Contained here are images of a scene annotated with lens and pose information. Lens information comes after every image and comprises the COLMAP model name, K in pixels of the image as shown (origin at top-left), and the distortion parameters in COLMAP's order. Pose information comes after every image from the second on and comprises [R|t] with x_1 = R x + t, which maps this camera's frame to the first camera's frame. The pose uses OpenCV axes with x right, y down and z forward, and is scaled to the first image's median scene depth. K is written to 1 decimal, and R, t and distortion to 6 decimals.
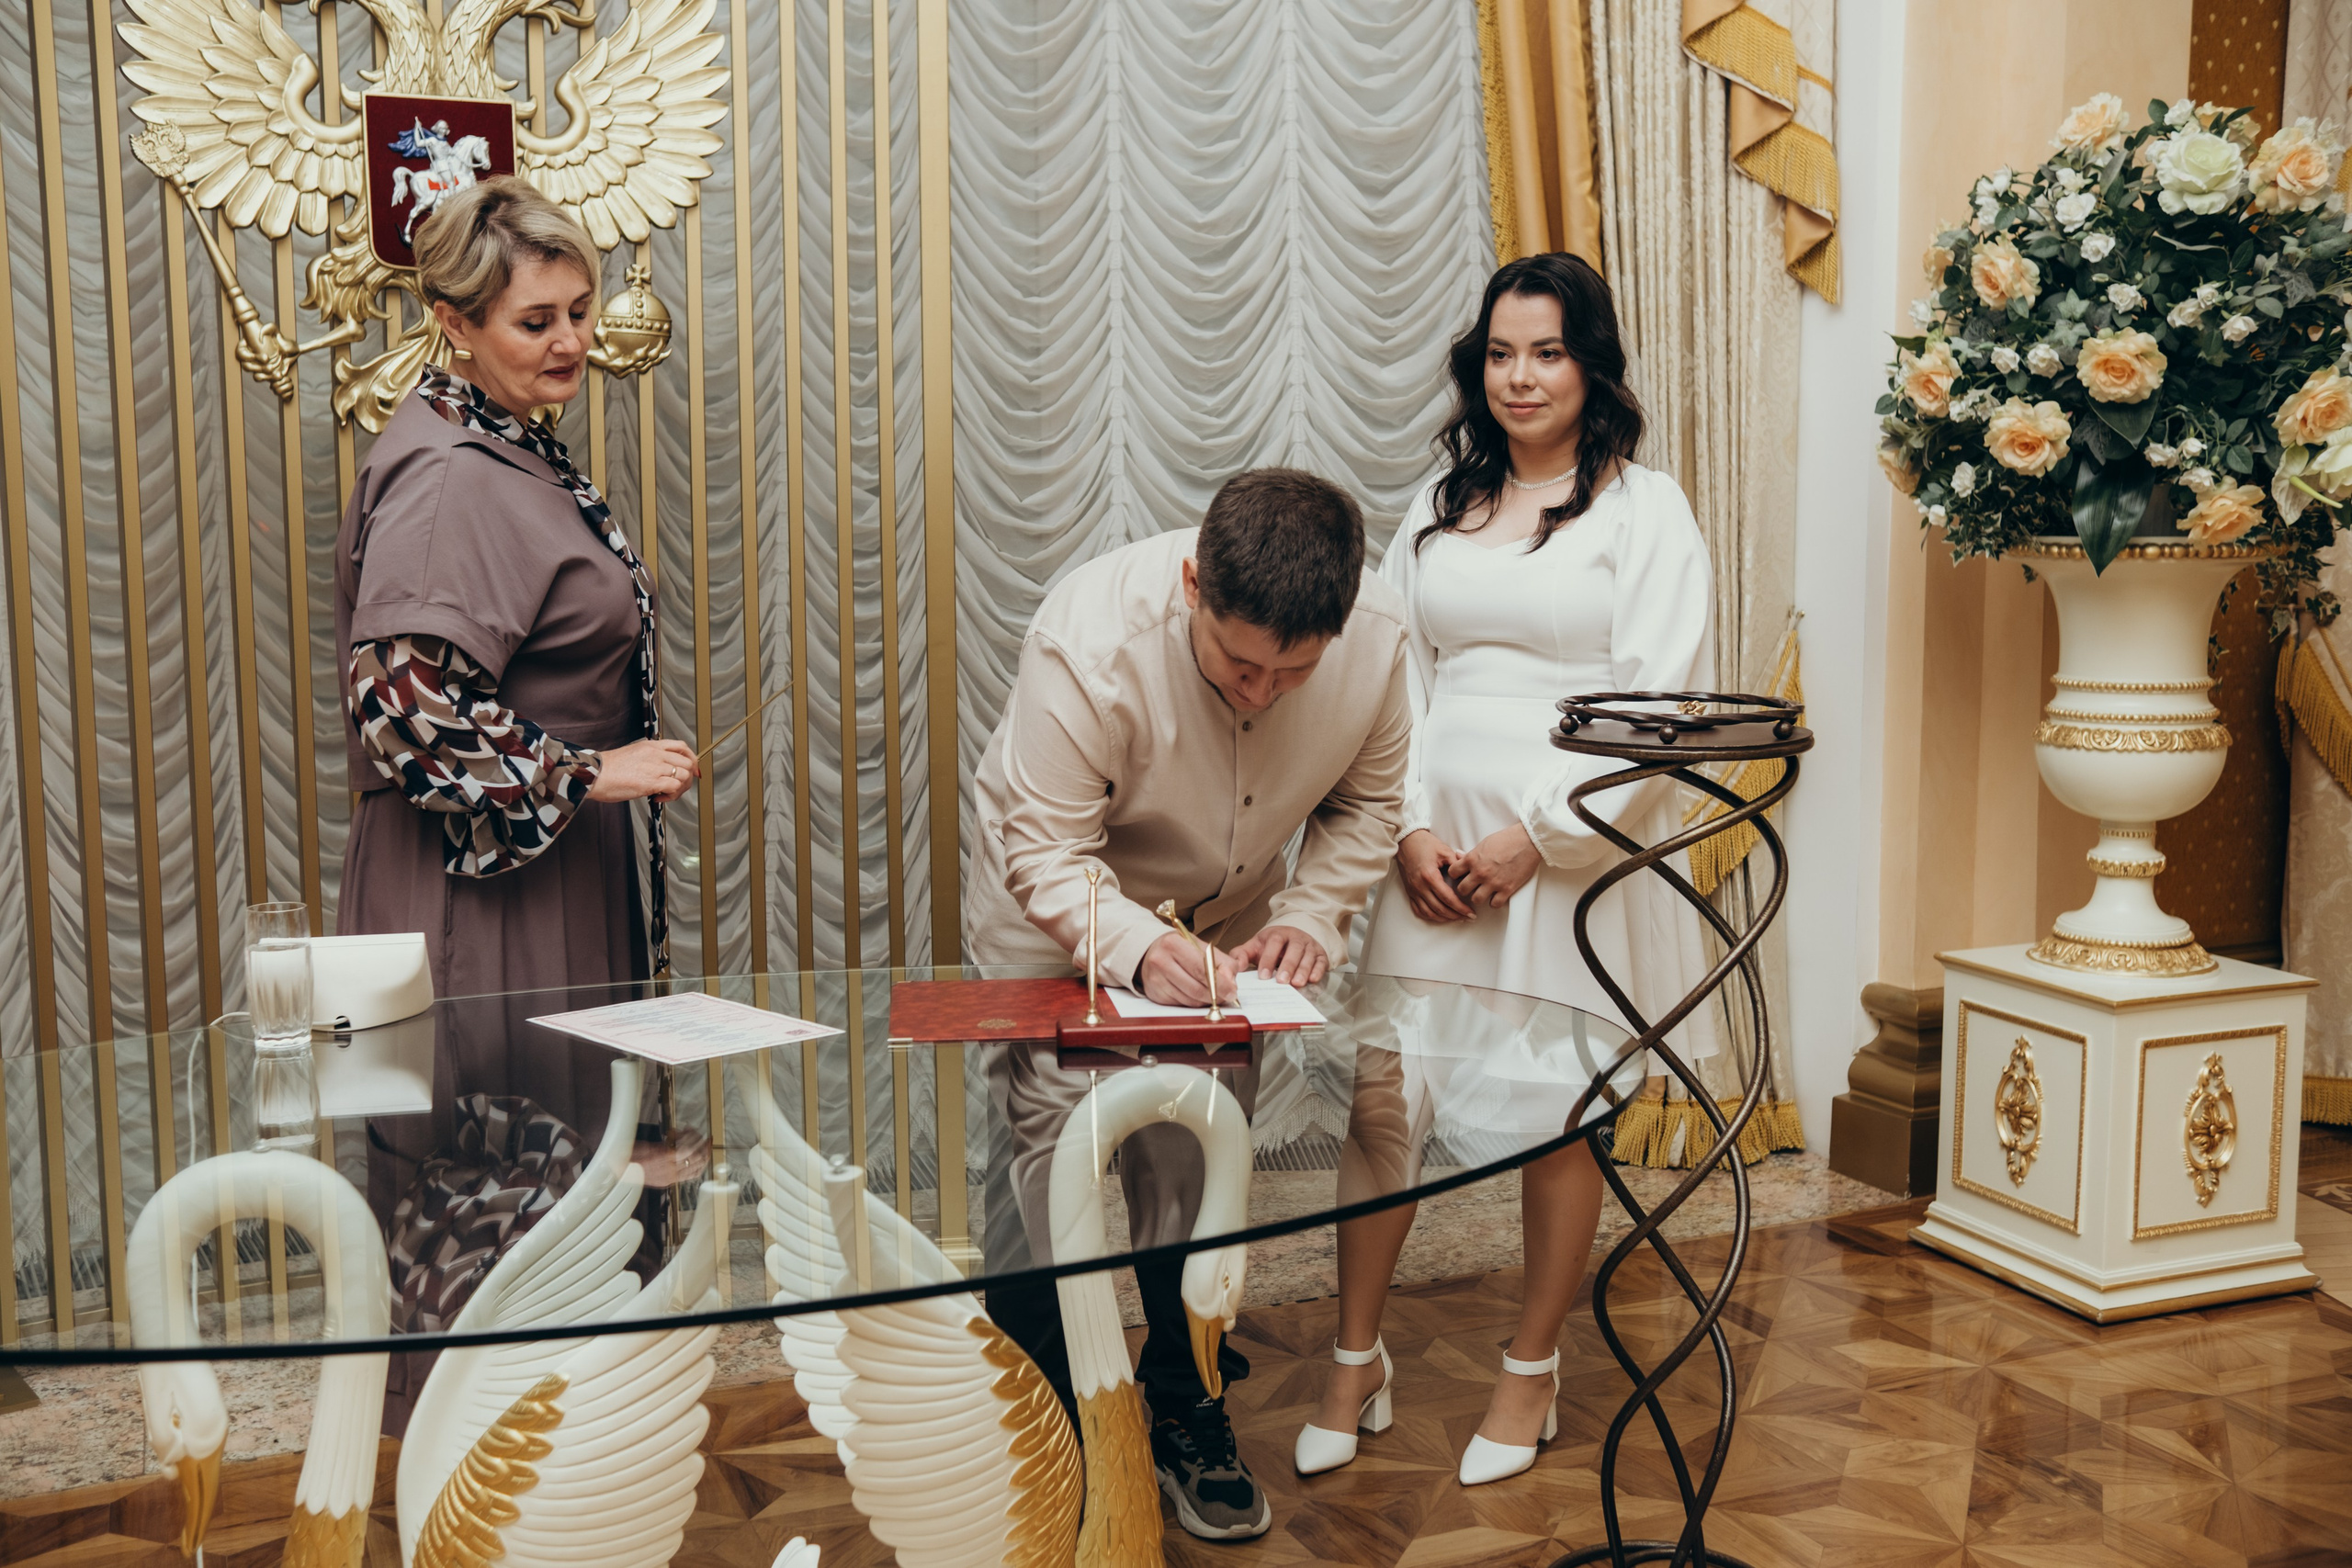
lens RADIAL K [[2355.1, 0, 1176.0], [0, 2355.1, 784.0], [0, 0, 1]] dist [-0.092474, 0.226312]
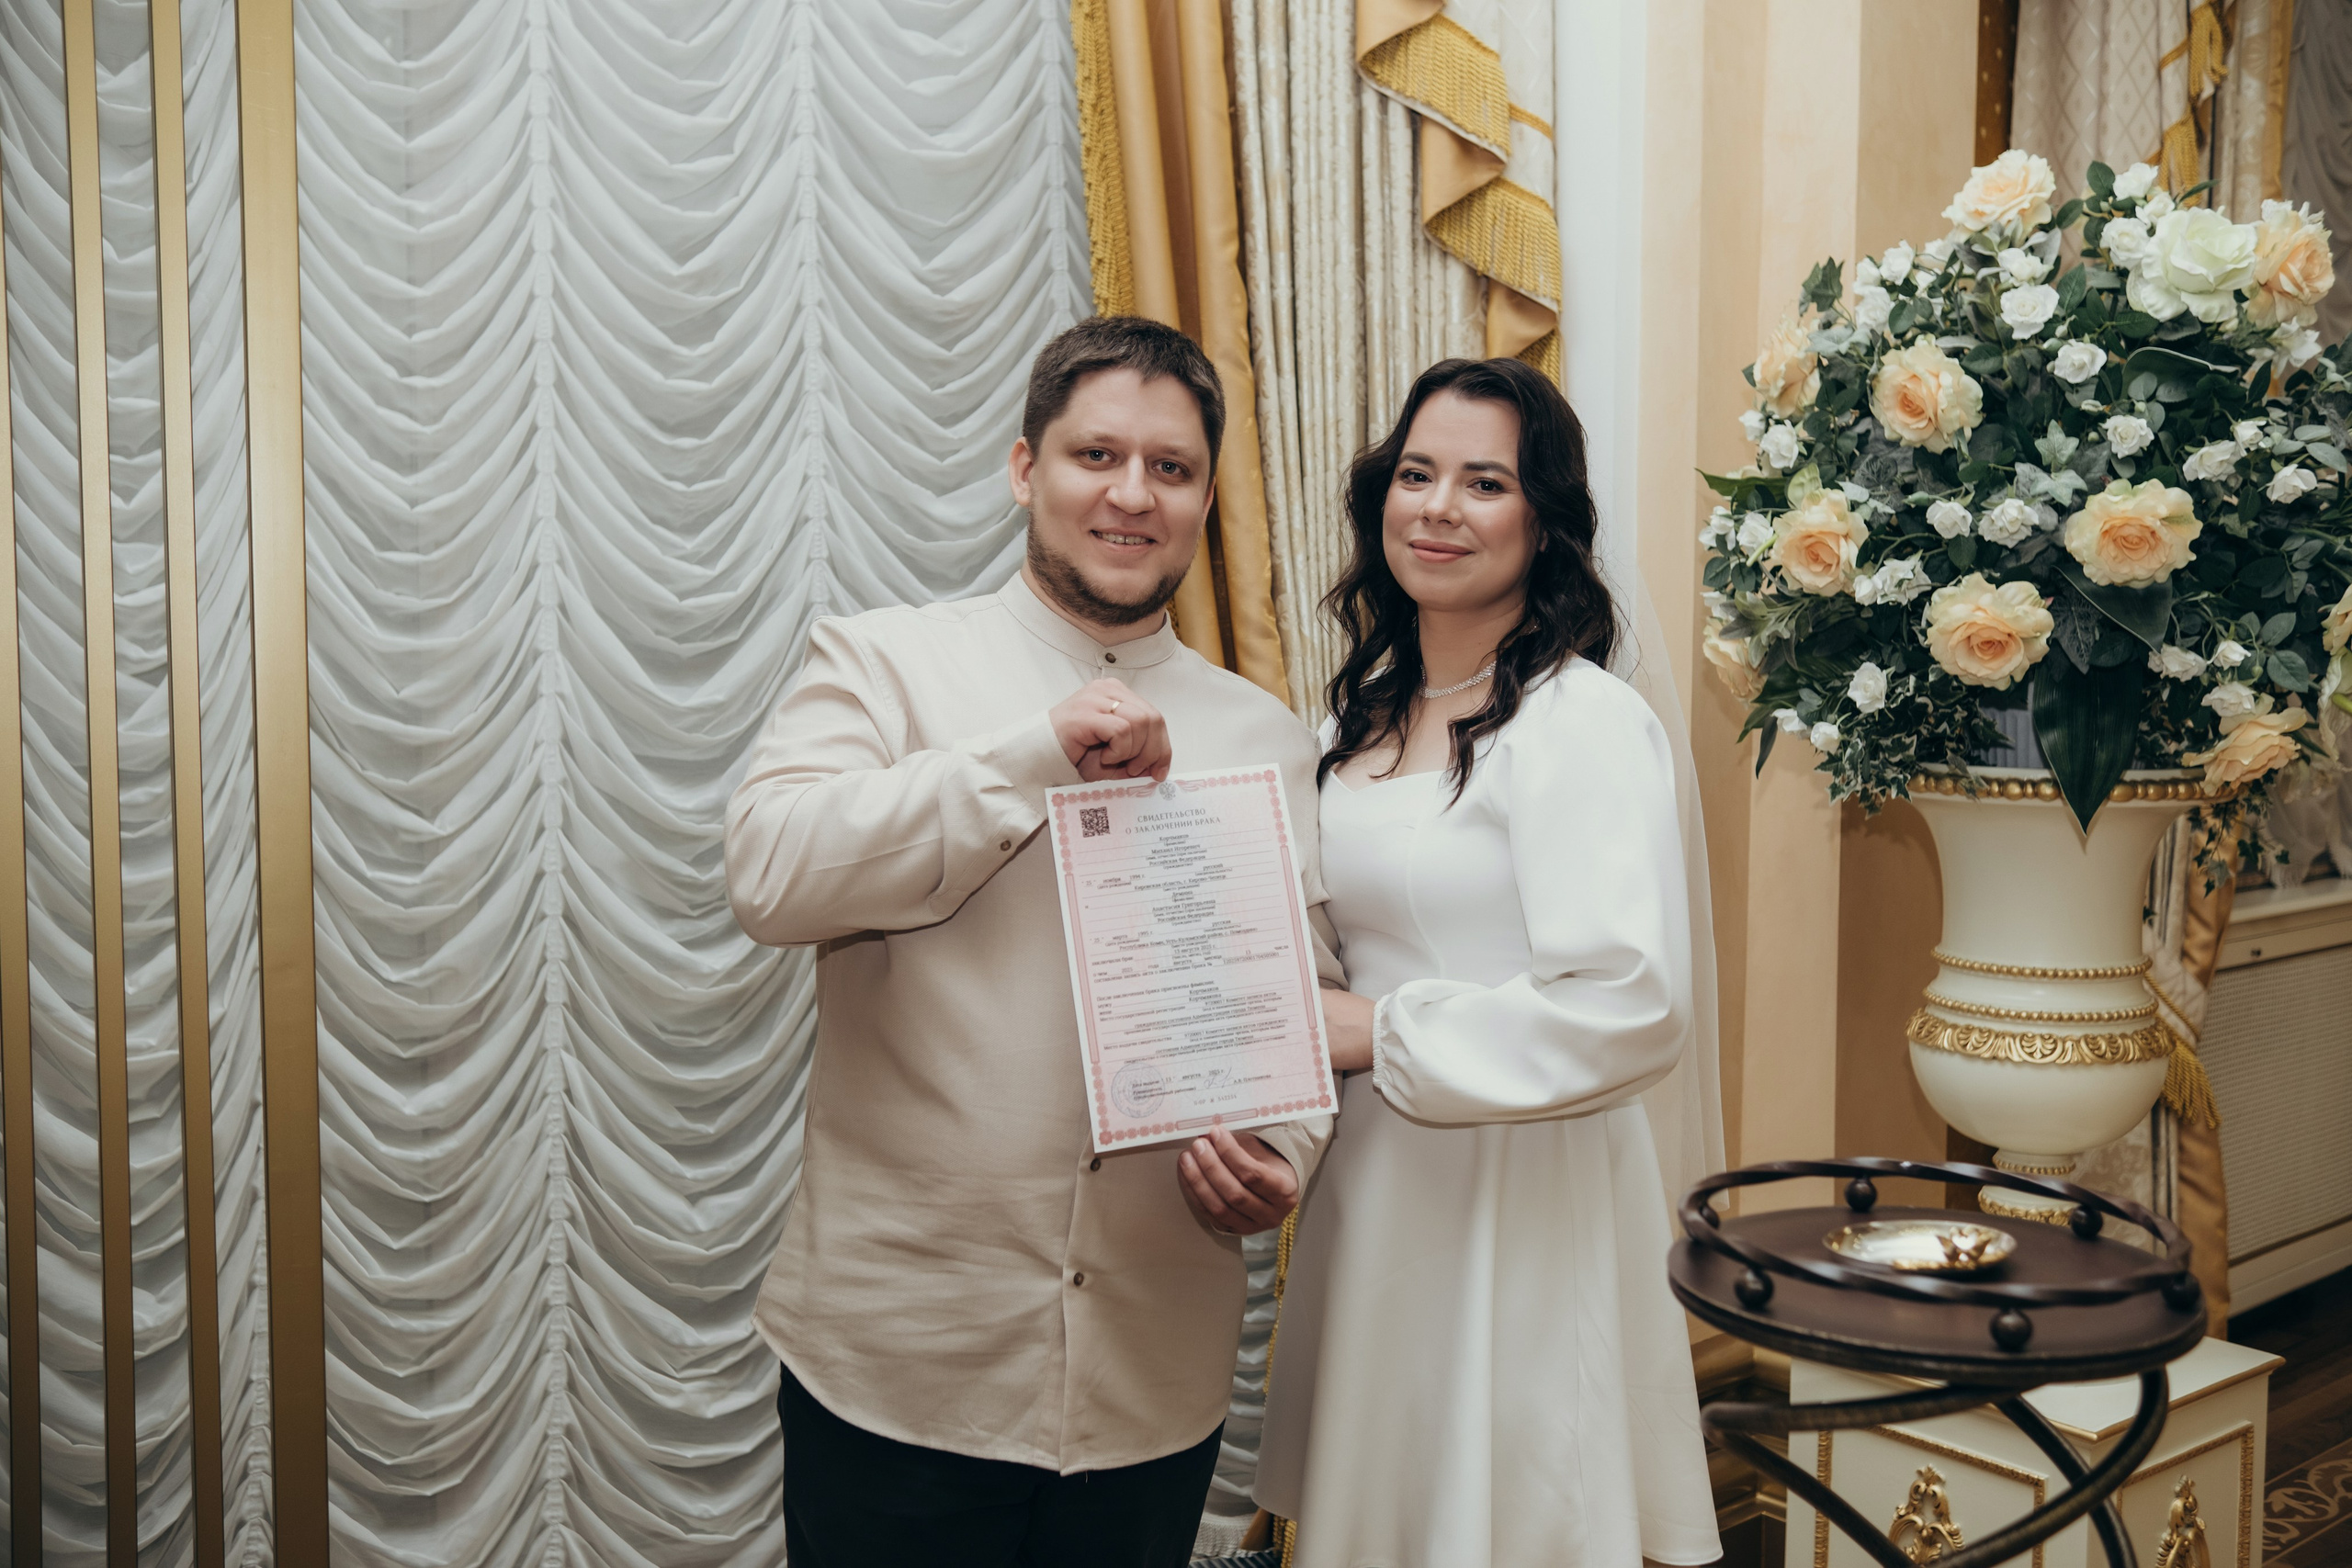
lens RADIAL K [[2355.1, 0, 1176.0], [0, 2355.1, 784.0], [0, 0, 1]] dist [-0.092474, 0.226312]
pose [[0.954038, -0.010827, 0.299491, -0.055740], [0.023961, 0.998904, -0.040219, -0.065592], [-0.298727, 0.045547, 0.953251, 0.334598]]
